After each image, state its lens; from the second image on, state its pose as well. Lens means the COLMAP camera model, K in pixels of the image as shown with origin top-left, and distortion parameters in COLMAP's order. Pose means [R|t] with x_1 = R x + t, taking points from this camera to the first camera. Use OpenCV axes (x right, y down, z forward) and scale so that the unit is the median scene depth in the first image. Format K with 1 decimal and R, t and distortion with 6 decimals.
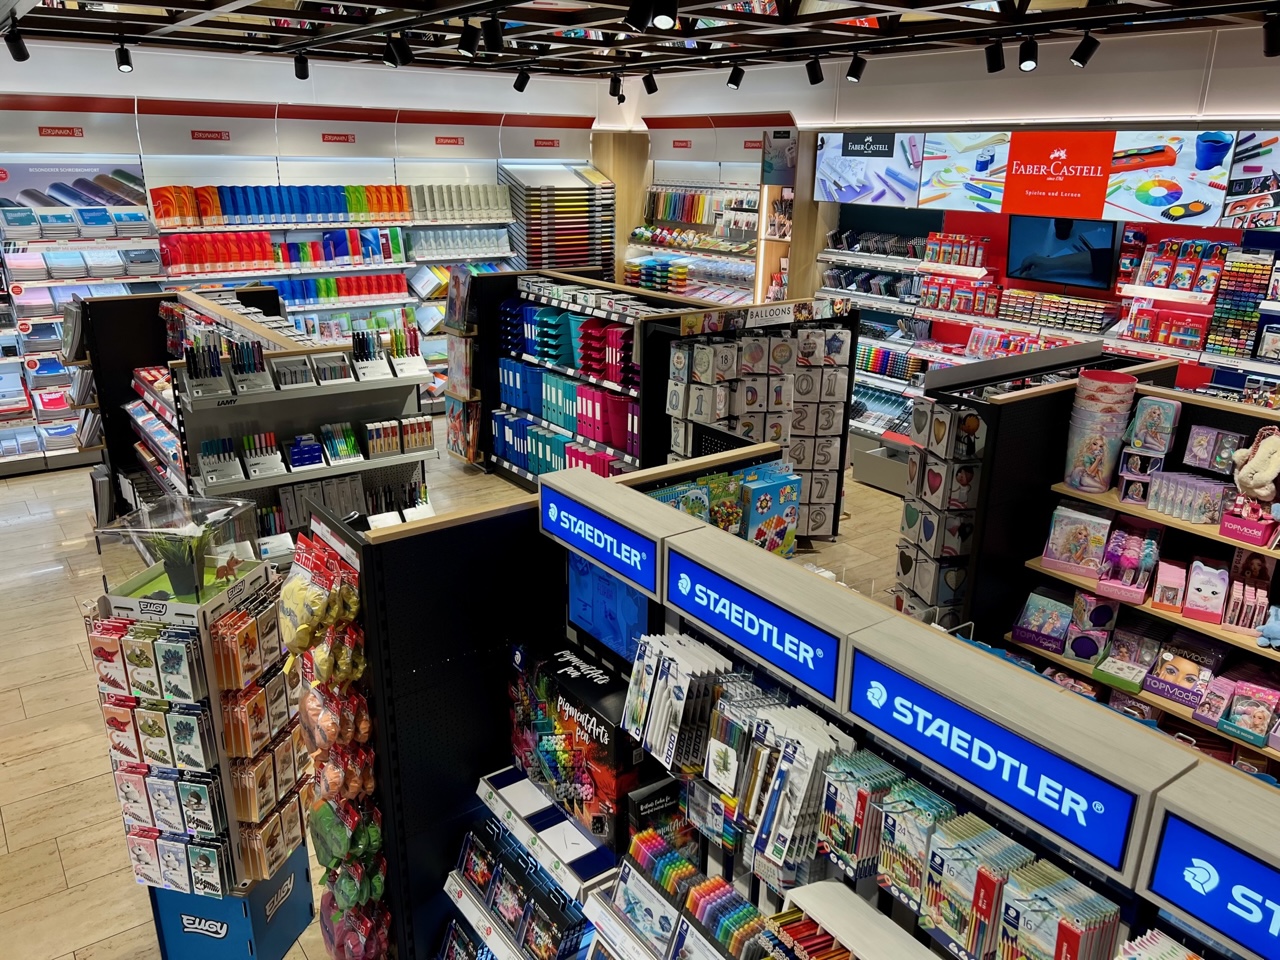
lens RADIAL K [[973.4, 0, 640.9], [0, 973.4, 483.2], [0, 0, 1]] dist [0.064591, -0.076035]
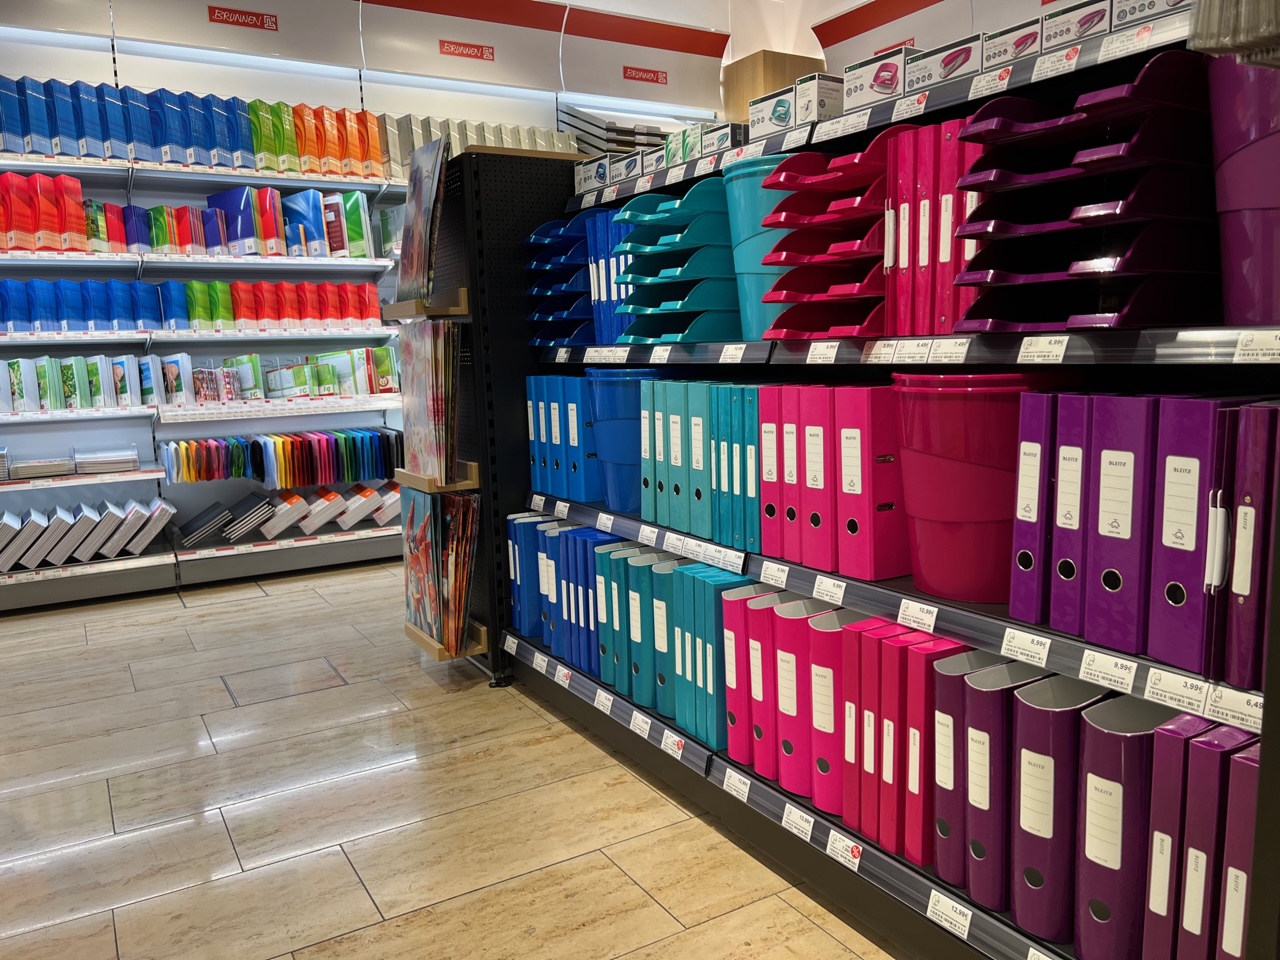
lens RADIAL K [[973.4, 0, 640.9], [0, 973.4, 483.2], [0, 0, 1]] dist [0.064591, -0.076035]
pose [[0.995153, -0.025305, -0.095028, -0.069655], [0.007581, 0.983190, -0.182428, -0.018740], [0.098047, 0.180824, 0.978616, 0.676026]]
